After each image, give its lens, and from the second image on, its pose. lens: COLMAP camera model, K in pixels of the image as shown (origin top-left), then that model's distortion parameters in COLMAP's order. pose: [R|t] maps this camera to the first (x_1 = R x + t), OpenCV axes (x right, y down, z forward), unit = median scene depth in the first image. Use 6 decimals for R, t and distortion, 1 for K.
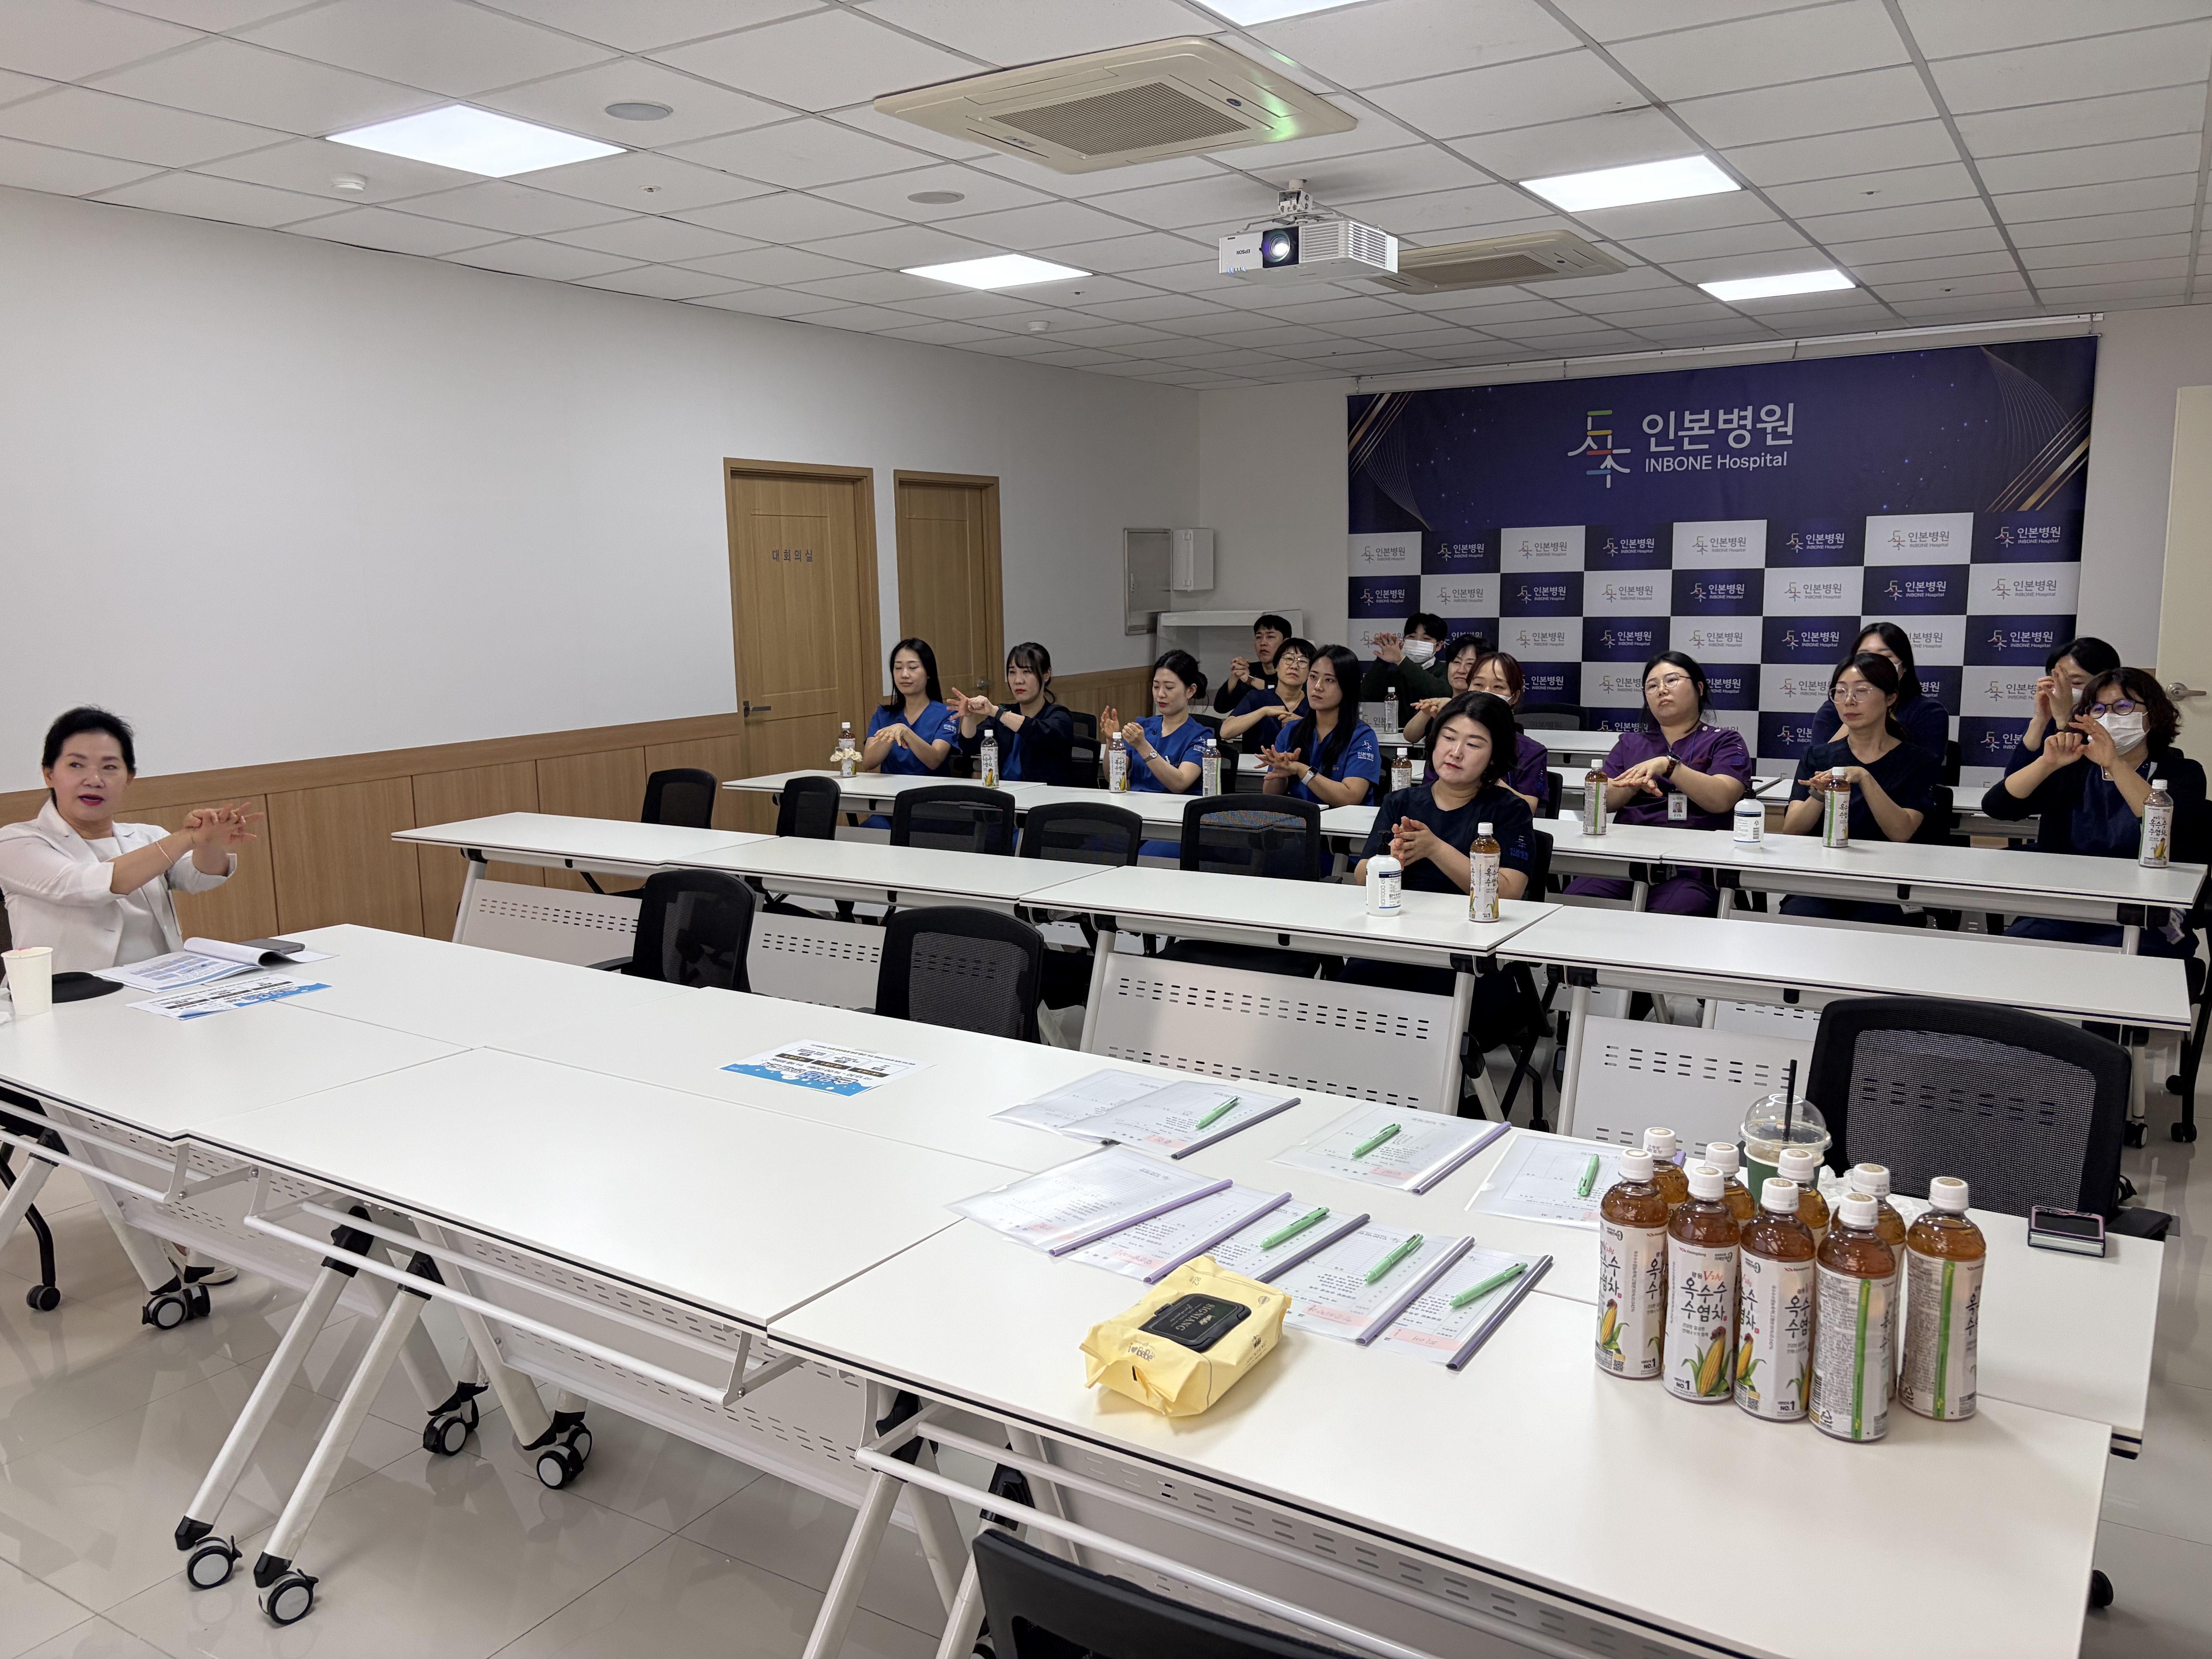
lens RADIAL K [[1661.0, 0, 1100.7], [0, 1661.0, 840.6], [0, 0, 1]] dist [0.001369, 0.004669]
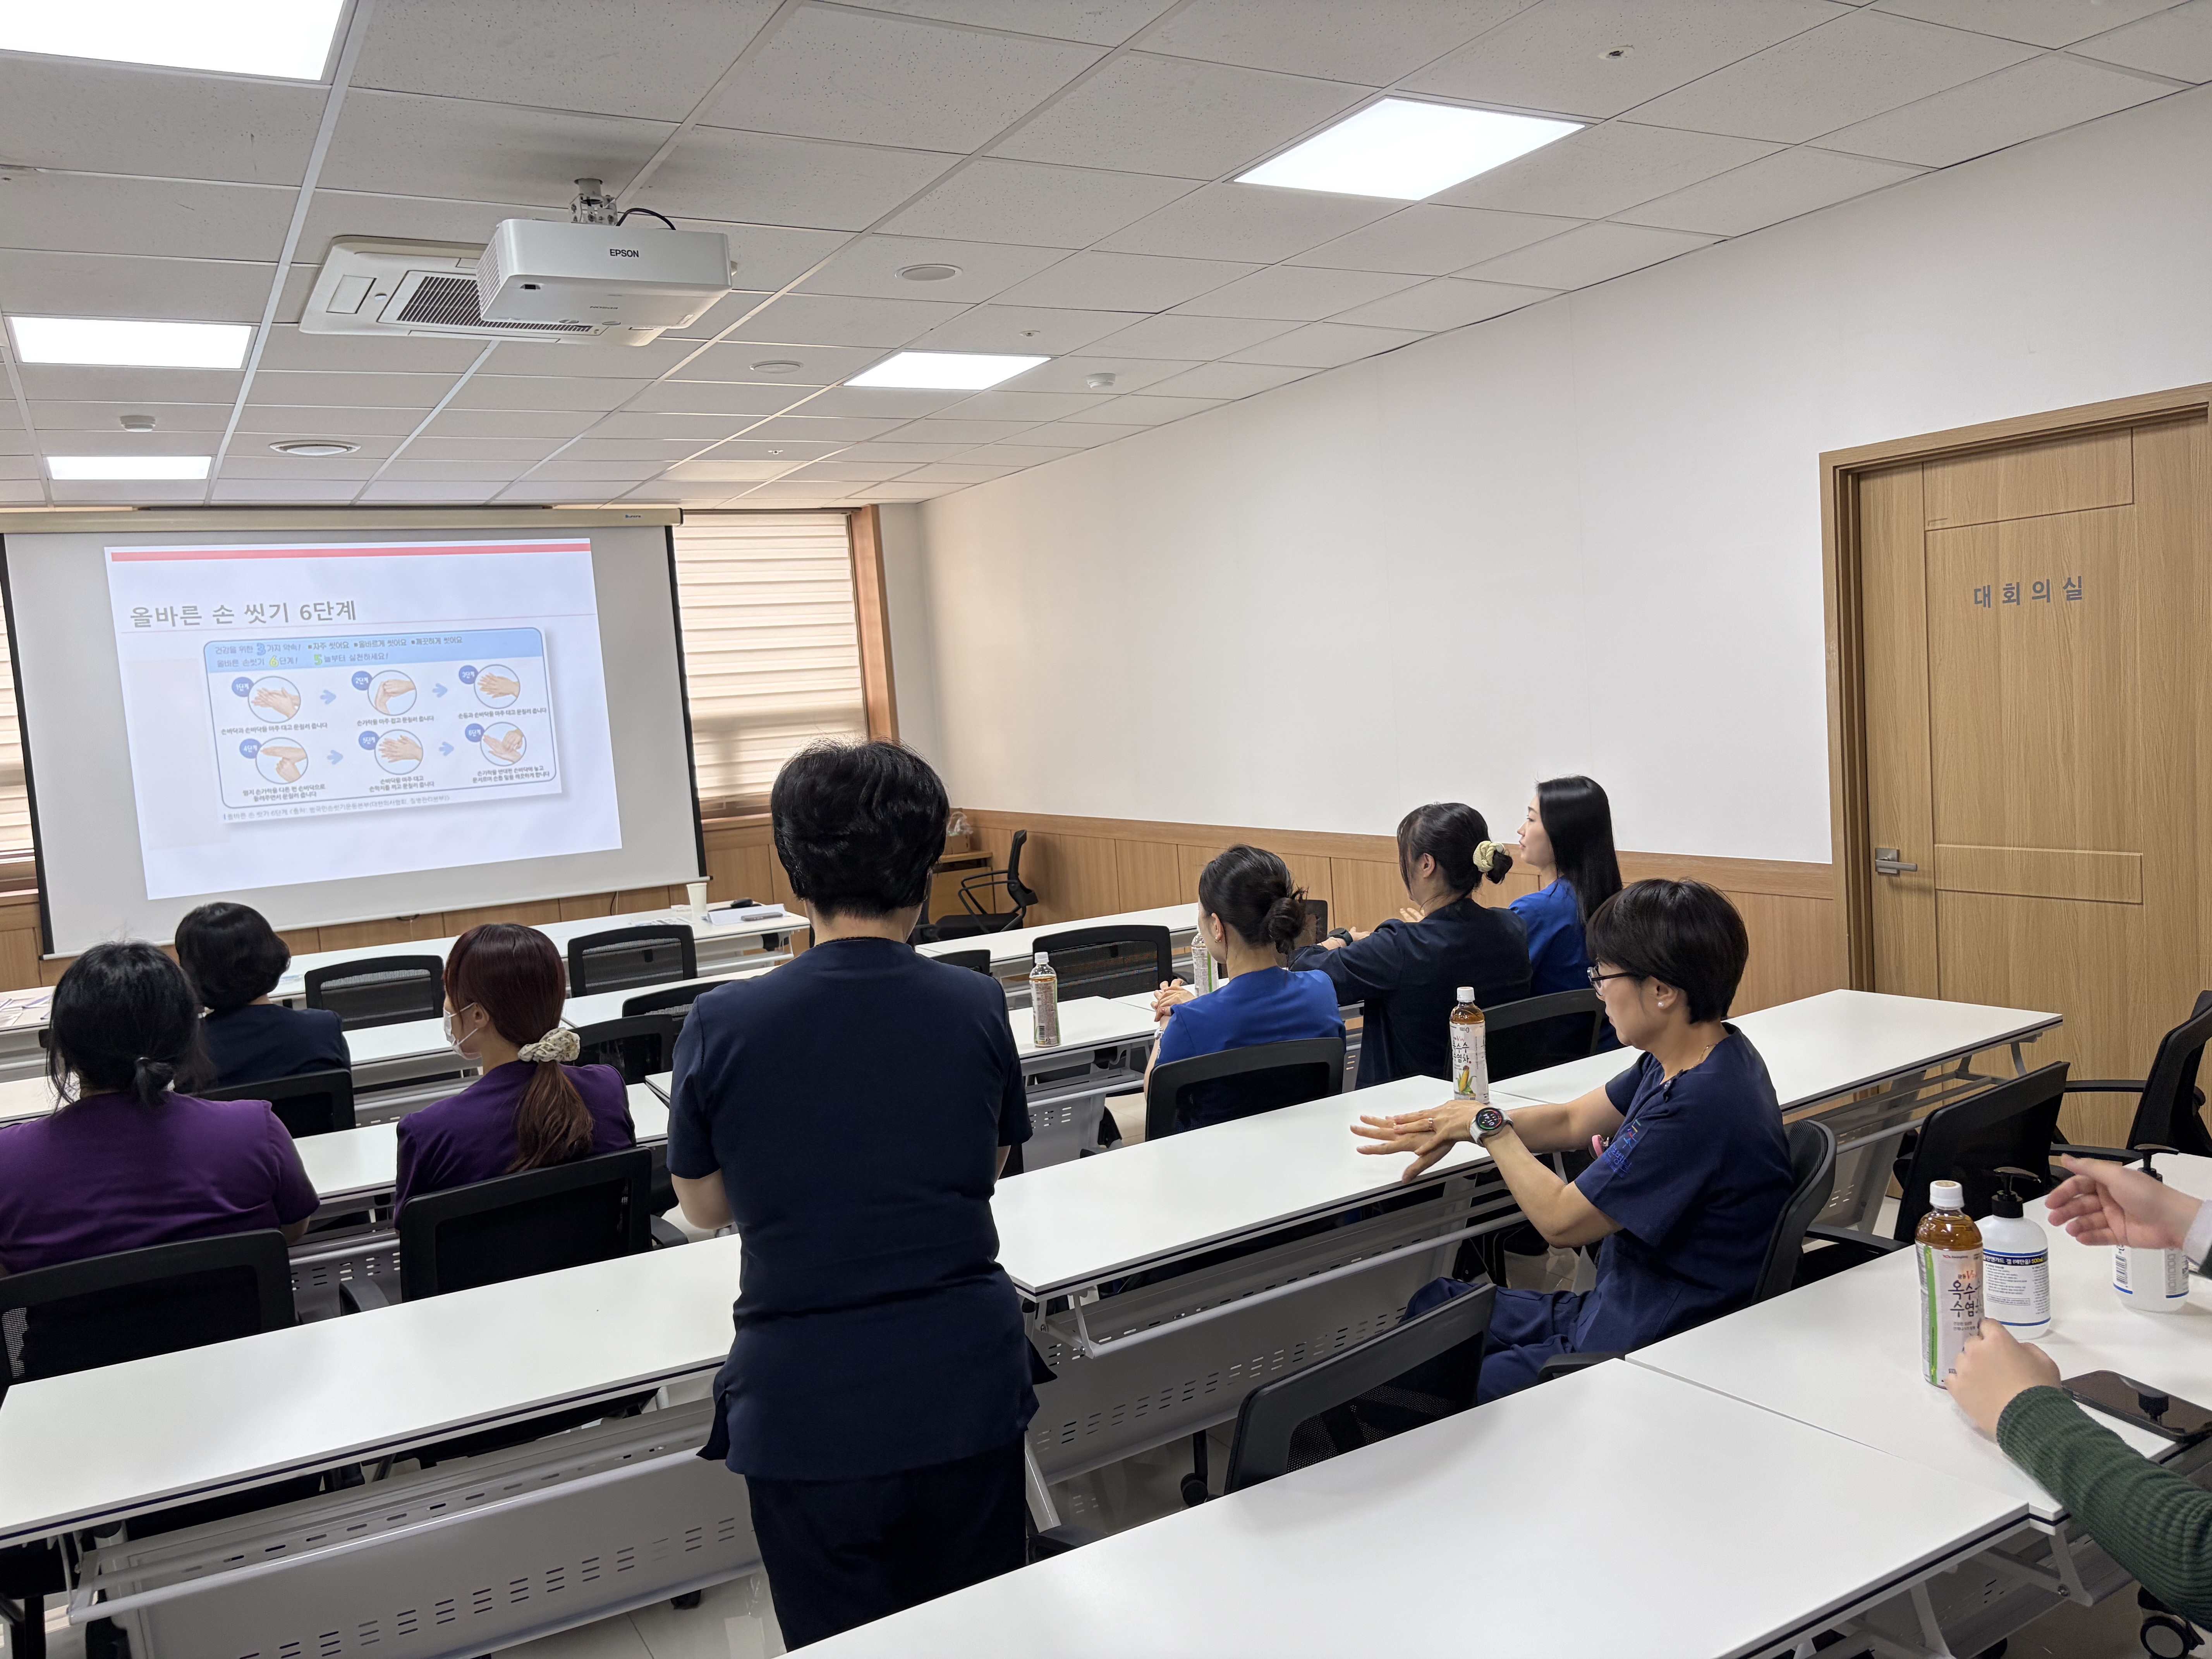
lens RADIAL K [[1653.5, 0, 1106.0], [0, 1653.5, 829.5], [0, 0, 1]] dist [0.010378, -0.013921]
pose [[-0.447212, 0.128887, -0.885093, 0.726772], [-0.060234, 0.982977, 0.173575, -0.294506], [0.892397, 0.130938, -0.431836, 1.678057]]
